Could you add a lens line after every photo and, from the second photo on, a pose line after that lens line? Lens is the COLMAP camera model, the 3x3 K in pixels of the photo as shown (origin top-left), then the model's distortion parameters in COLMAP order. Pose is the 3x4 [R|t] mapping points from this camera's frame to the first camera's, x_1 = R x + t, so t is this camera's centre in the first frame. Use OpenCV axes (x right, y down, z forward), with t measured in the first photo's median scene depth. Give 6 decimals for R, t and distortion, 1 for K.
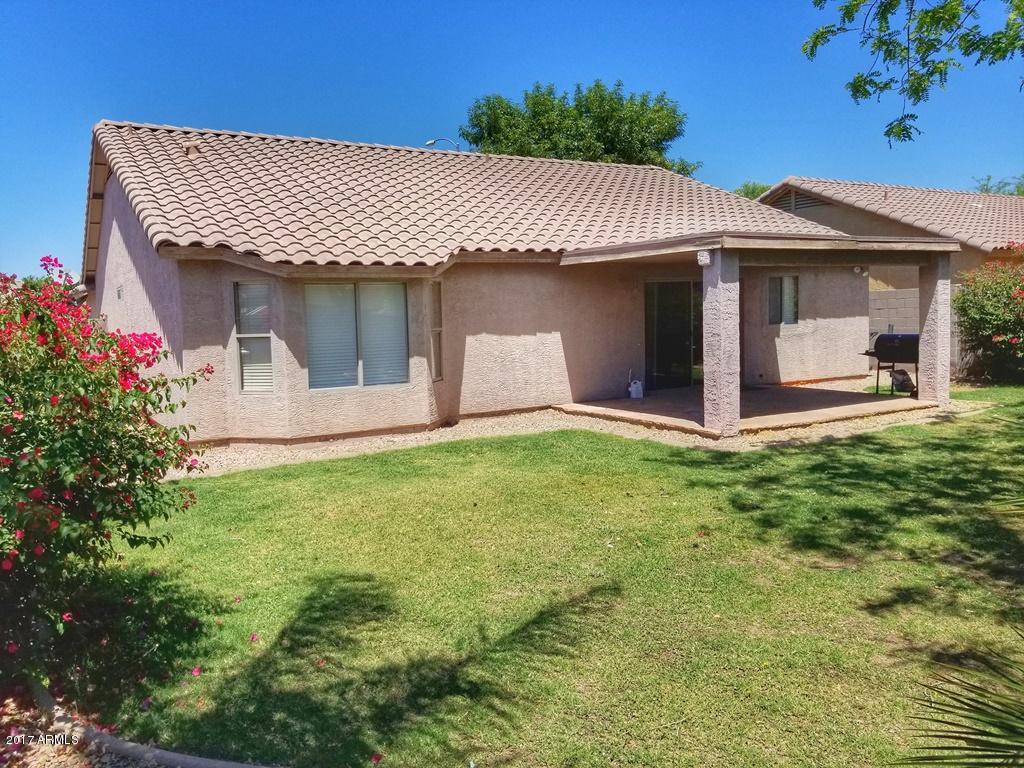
lens RADIAL K [[806.0, 0, 513.7], [0, 806.0, 389.7], [0, 0, 1]] dist [0.080629, -0.178835]
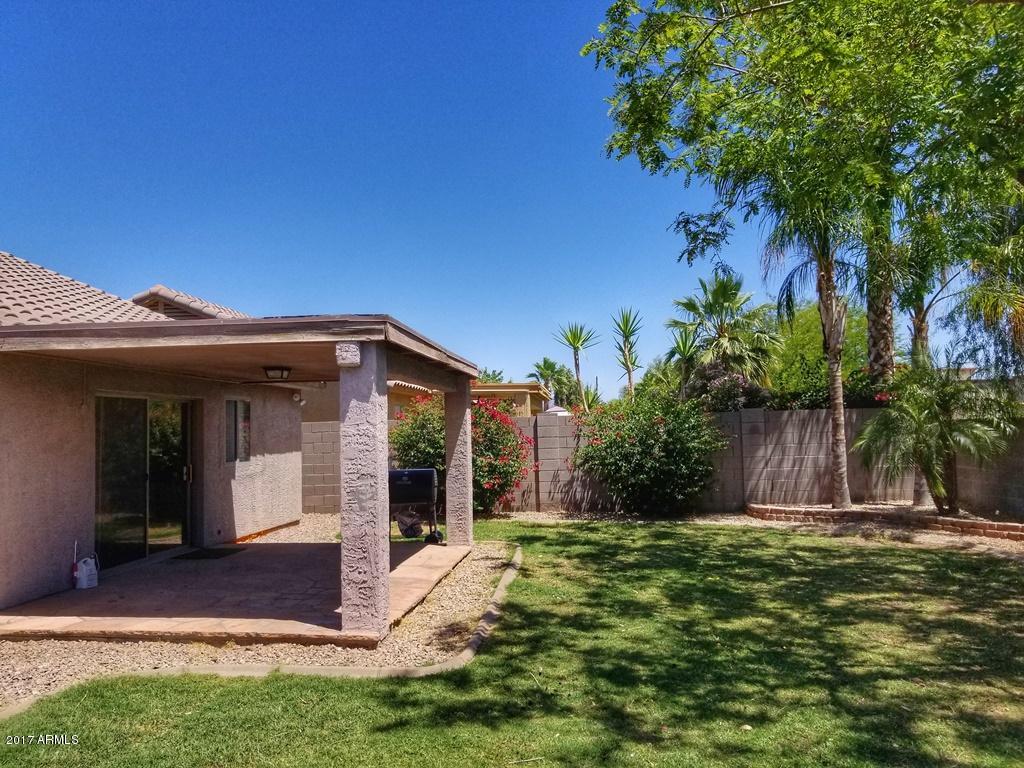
lens RADIAL K [[788.5, 0, 464.2], [0, 788.5, 399.3], [0, 0, 1]] dist [0.070797, -0.128055]
pose [[0.630545, 0.048418, 0.774641, -0.149242], [0.077127, 0.989204, -0.124609, -0.036853], [-0.772311, 0.138317, 0.620004, 0.457315]]
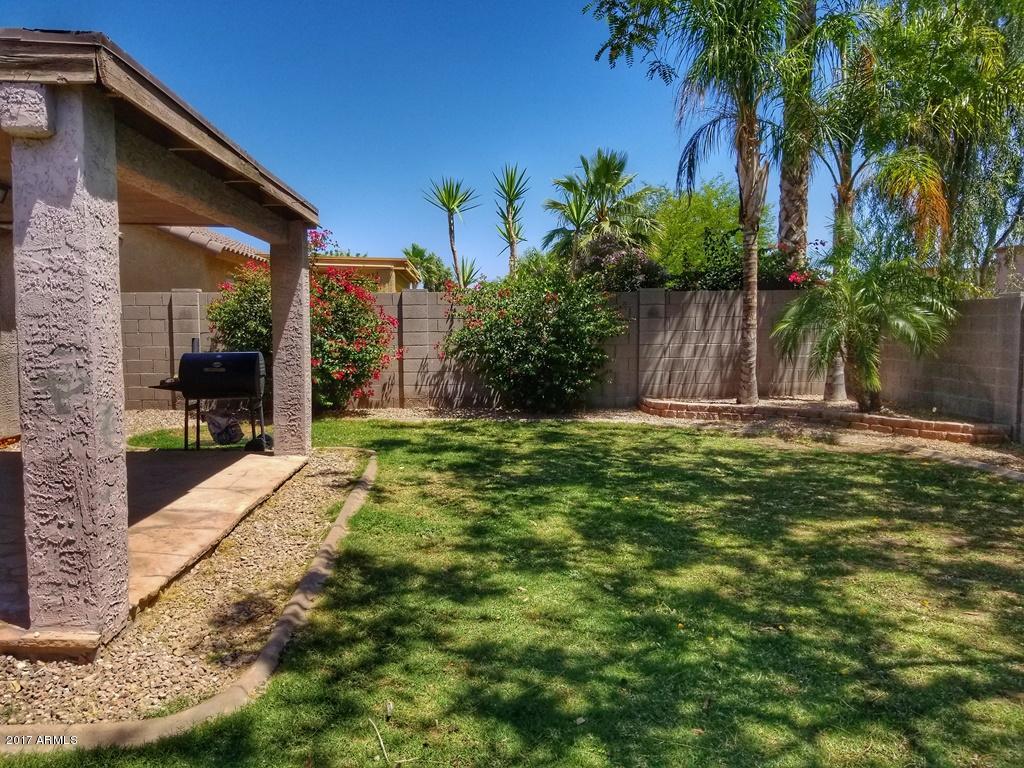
lens RADIAL K [[788.5, 0, 464.2], [0, 788.5, 399.3], [0, 0, 1]] dist [0.070797, -0.128055]
pose [[0.493199, -0.054297, 0.868220, 0.038260], [0.072417, 0.997149, 0.021223, -0.034964], [-0.866897, 0.052407, 0.495725, 0.578115]]
